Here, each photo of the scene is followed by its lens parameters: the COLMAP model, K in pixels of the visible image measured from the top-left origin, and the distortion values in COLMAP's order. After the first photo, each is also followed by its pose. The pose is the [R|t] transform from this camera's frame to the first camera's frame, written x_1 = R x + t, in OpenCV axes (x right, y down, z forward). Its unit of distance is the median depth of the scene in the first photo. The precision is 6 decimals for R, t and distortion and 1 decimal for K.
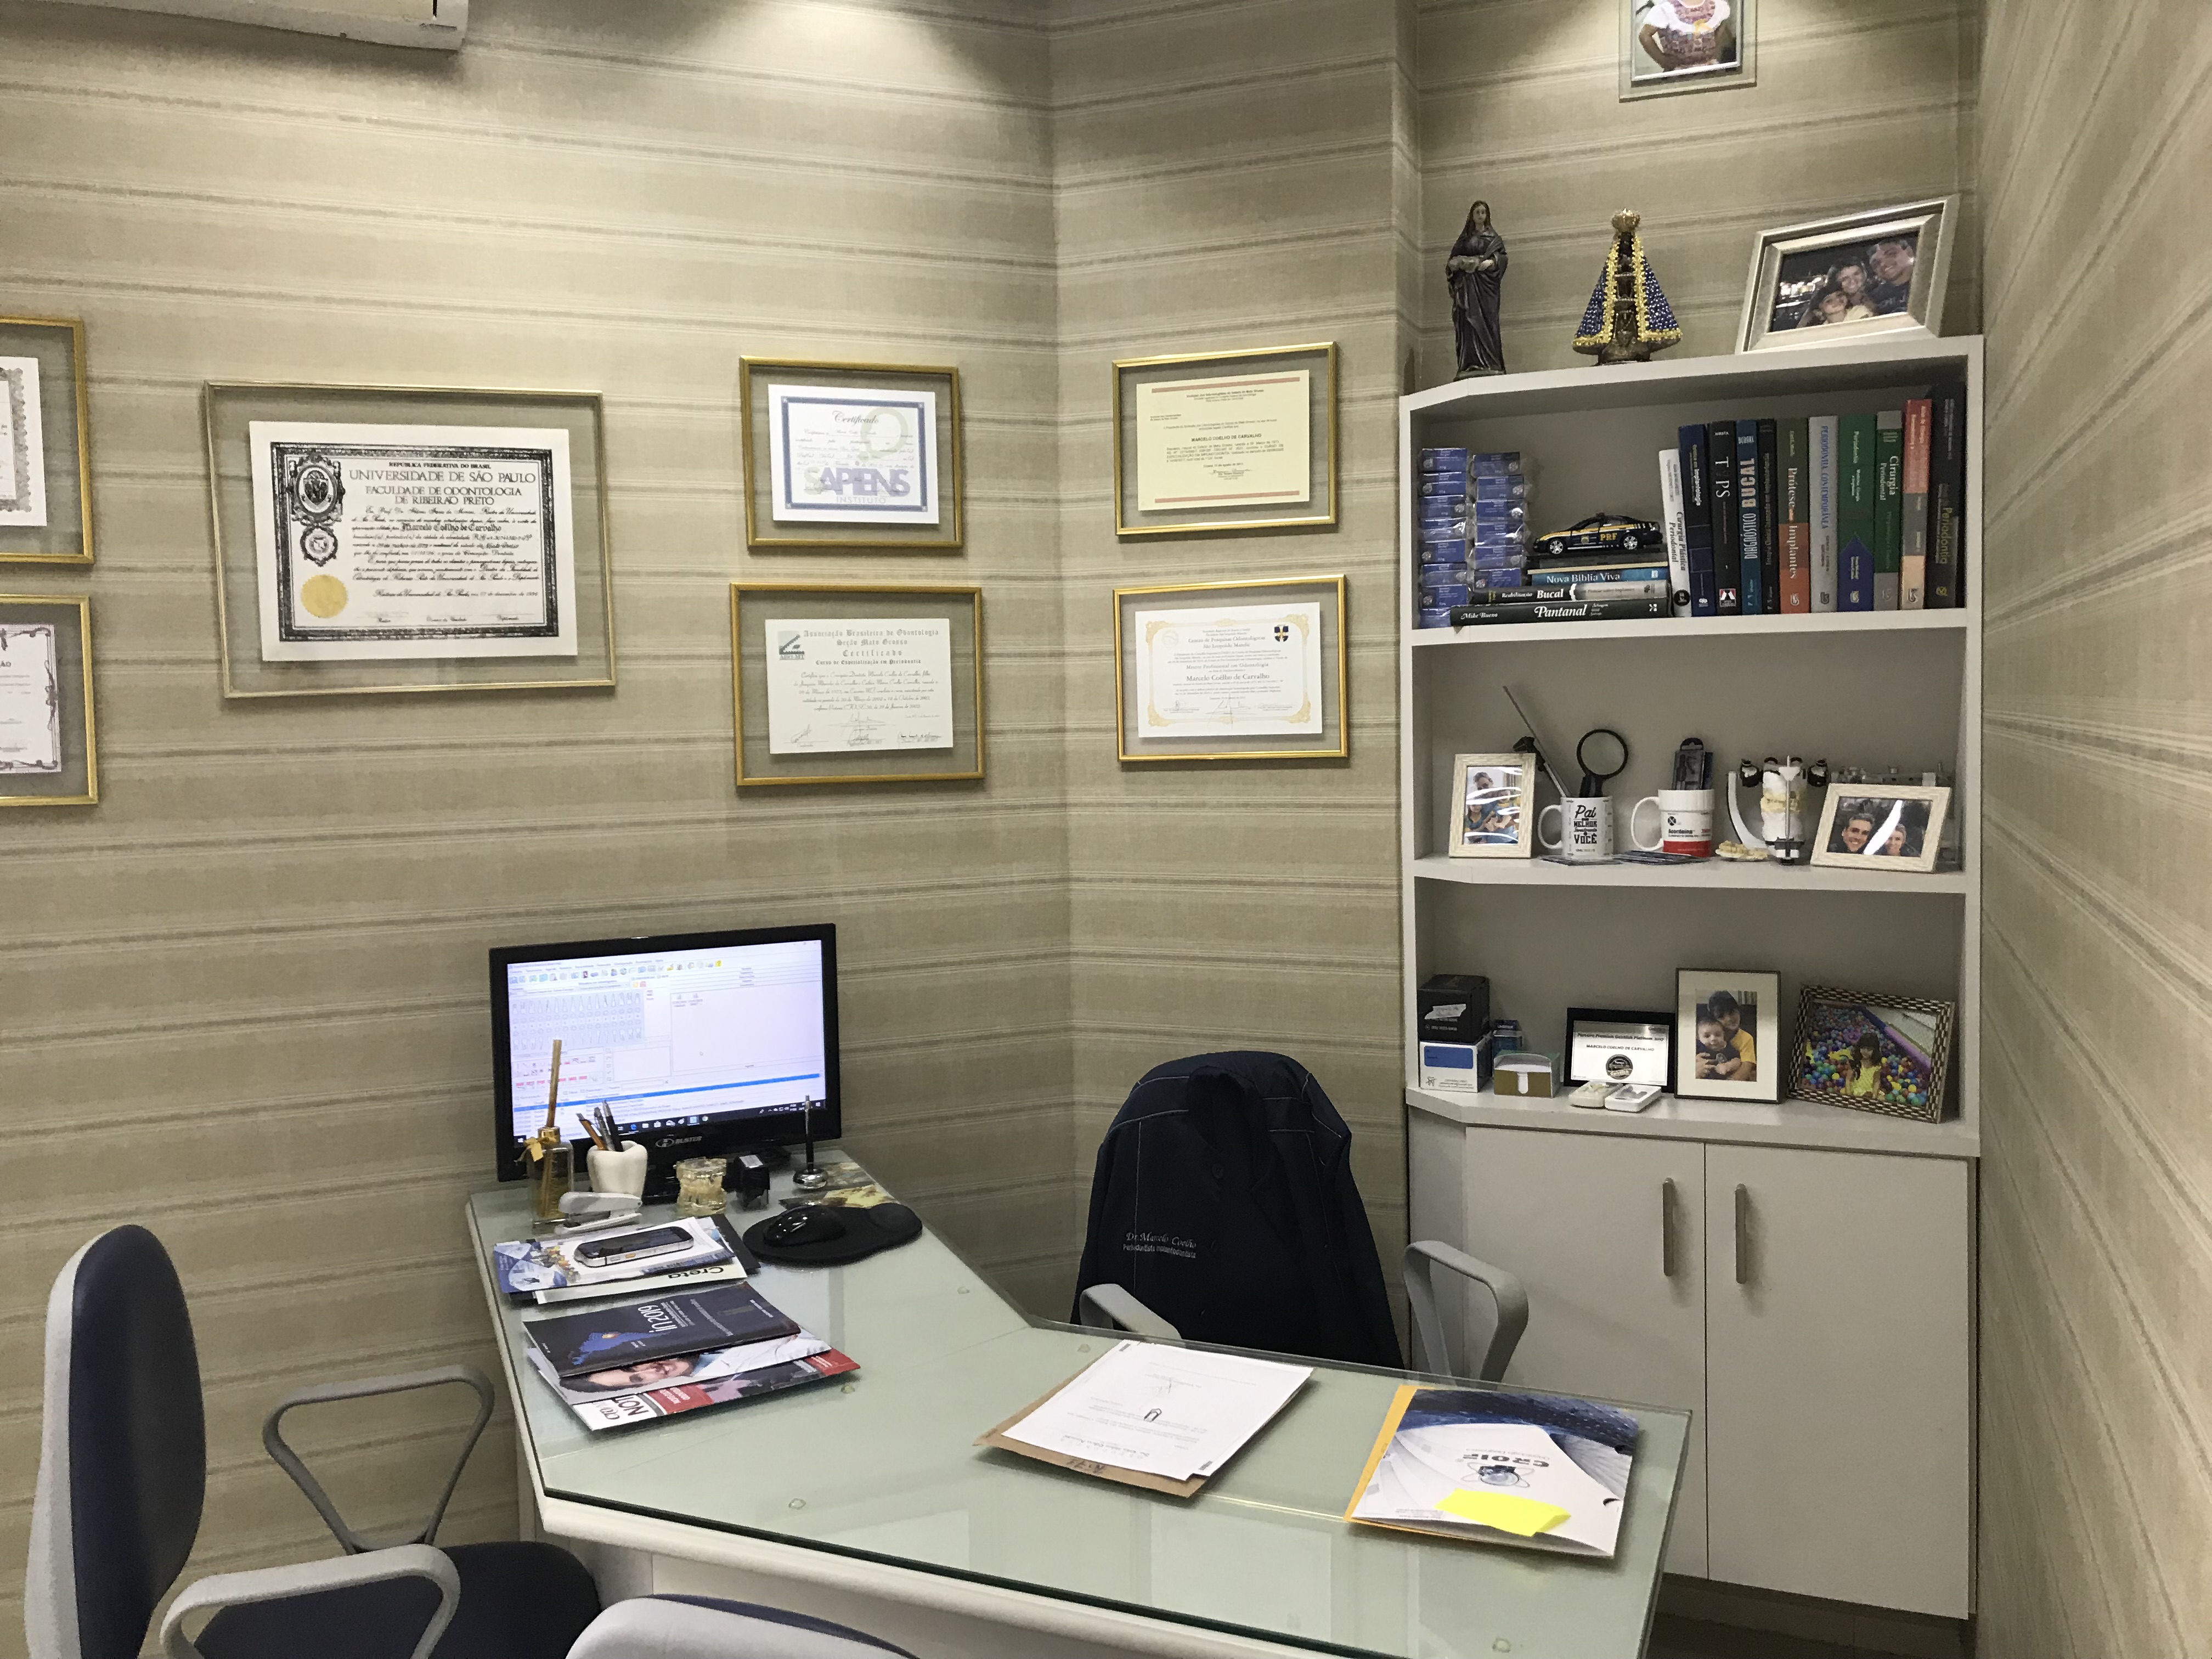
lens RADIAL K [[1816.0, 0, 1102.5], [0, 1816.0, 837.7], [0, 0, 1]] dist [-0.019031, -0.028165]
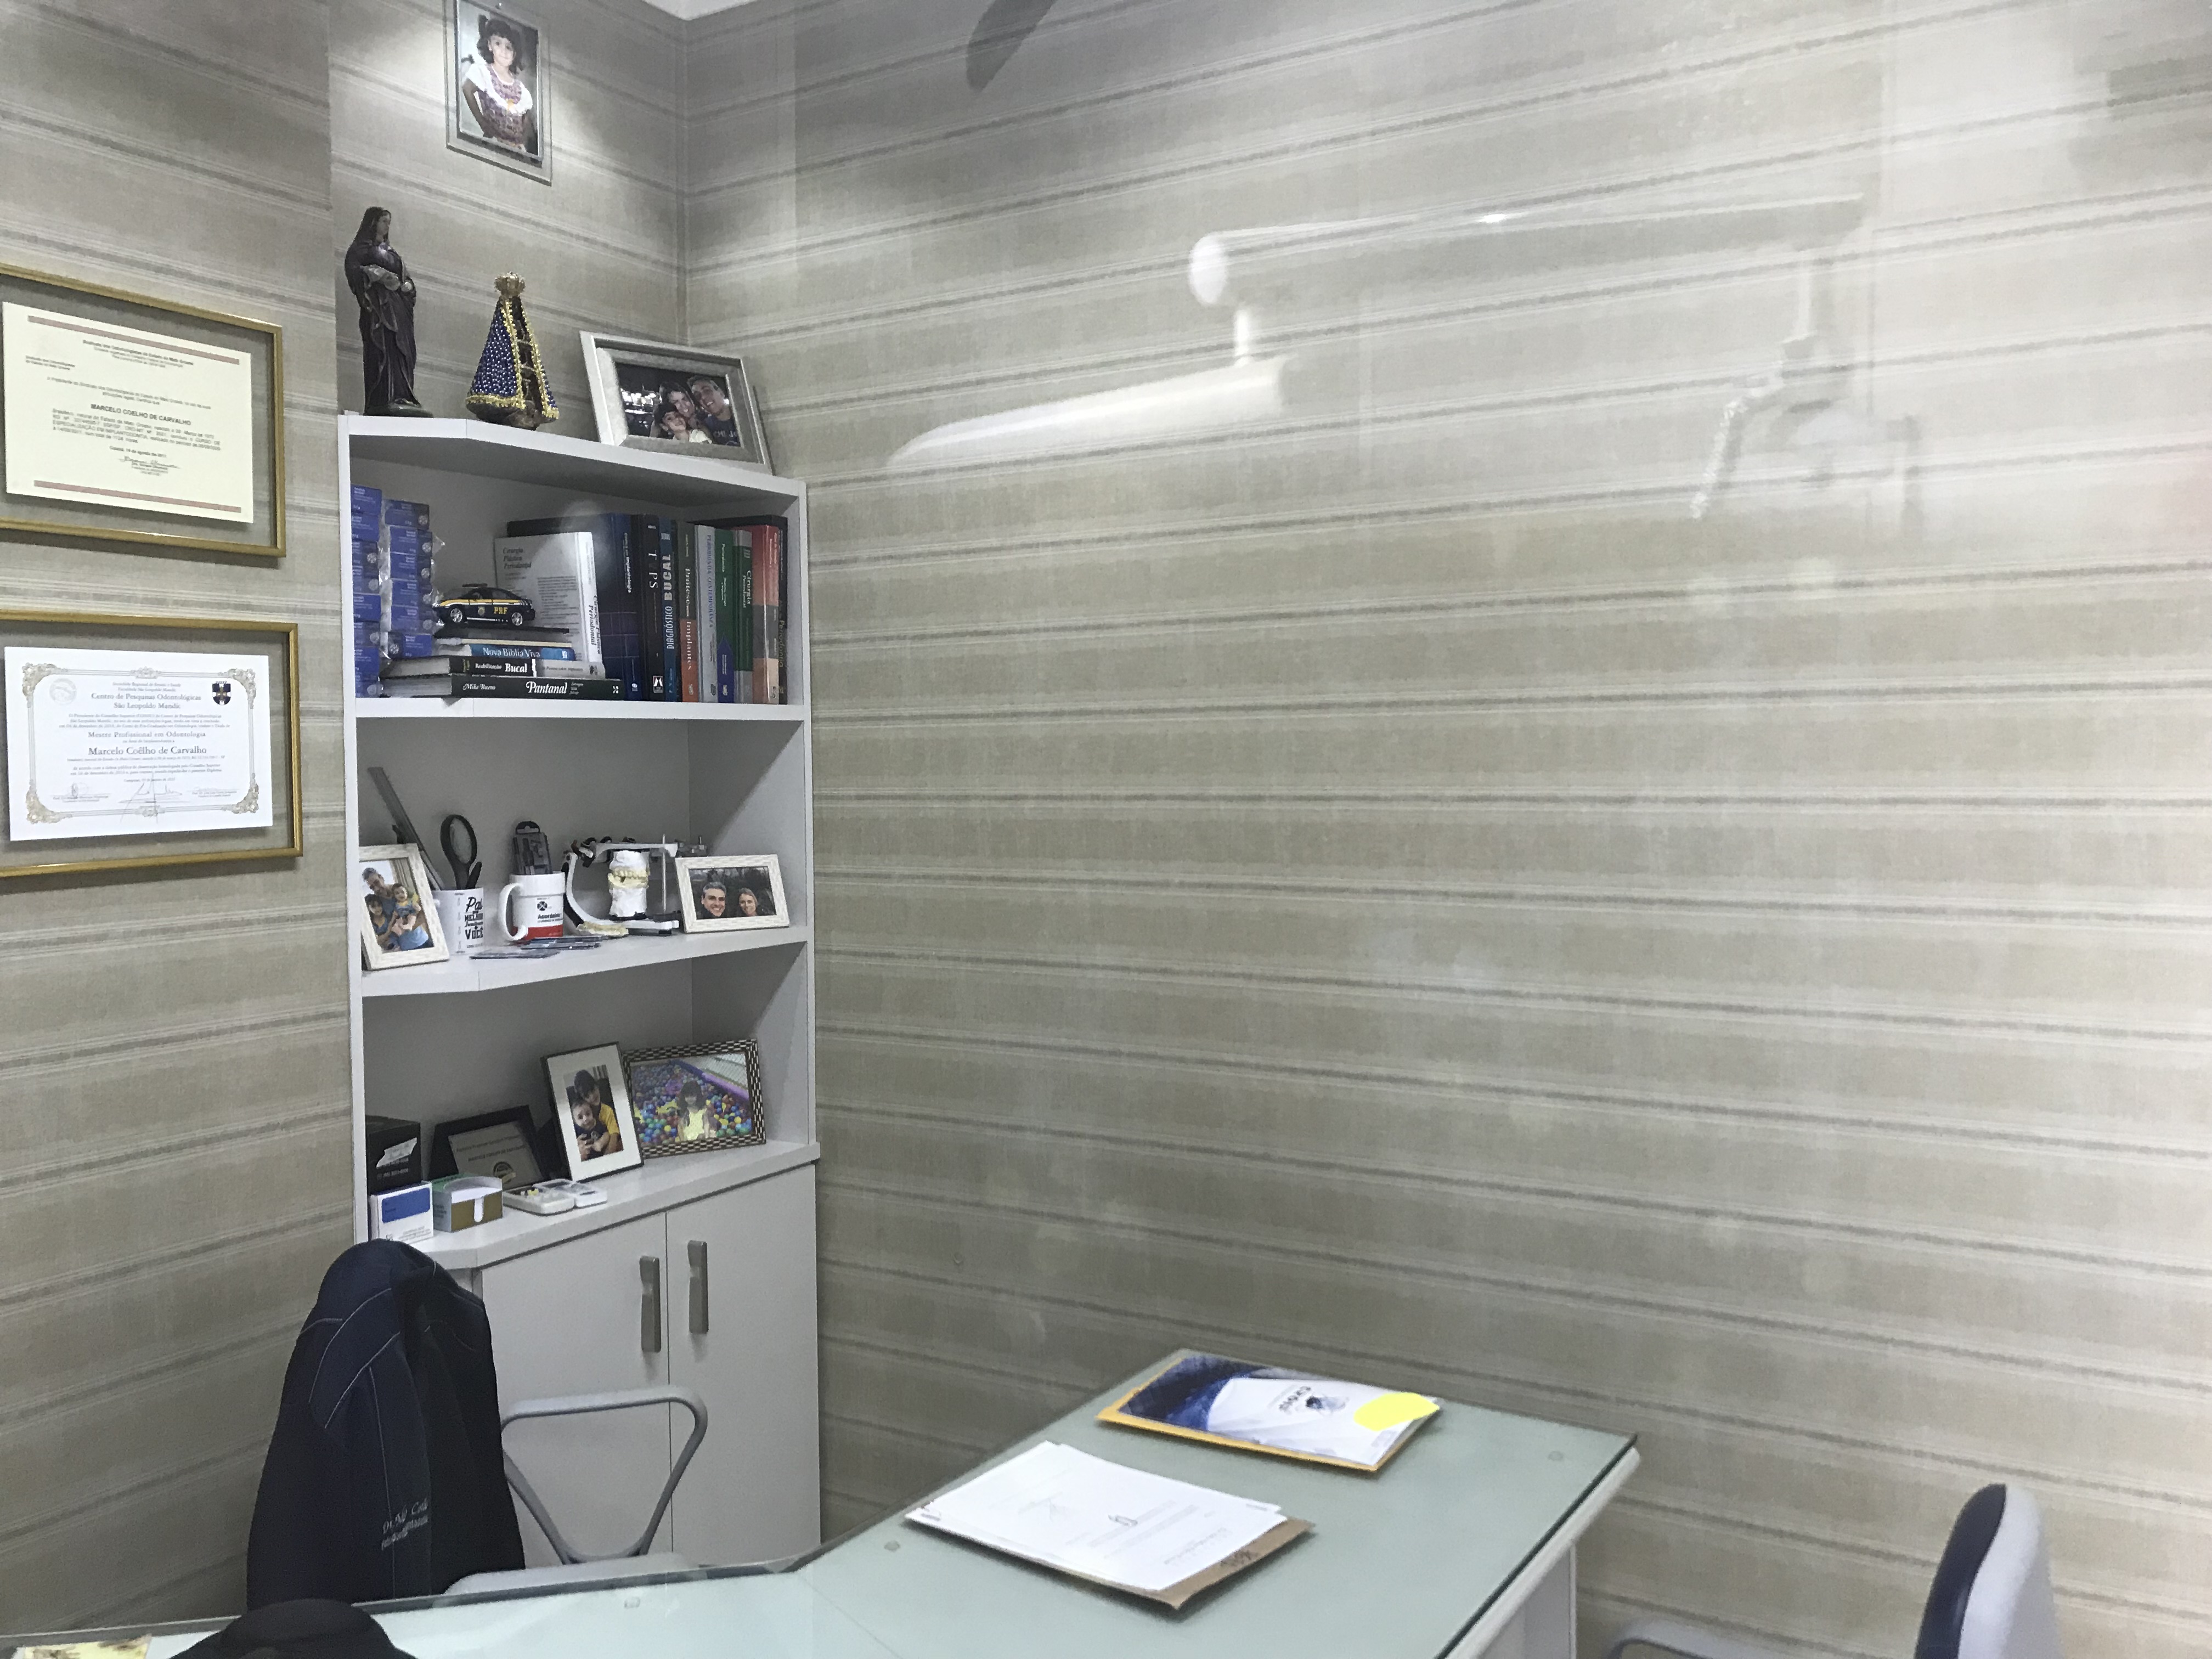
lens RADIAL K [[1781.2, 0, 1106.1], [0, 1781.2, 822.4], [0, 0, 1]] dist [-0.051285, 0.054694]
pose [[0.129186, -0.022677, 0.991361, -0.597447], [0.078040, 0.996870, 0.012634, -0.042749], [-0.988545, 0.075733, 0.130552, 0.576250]]
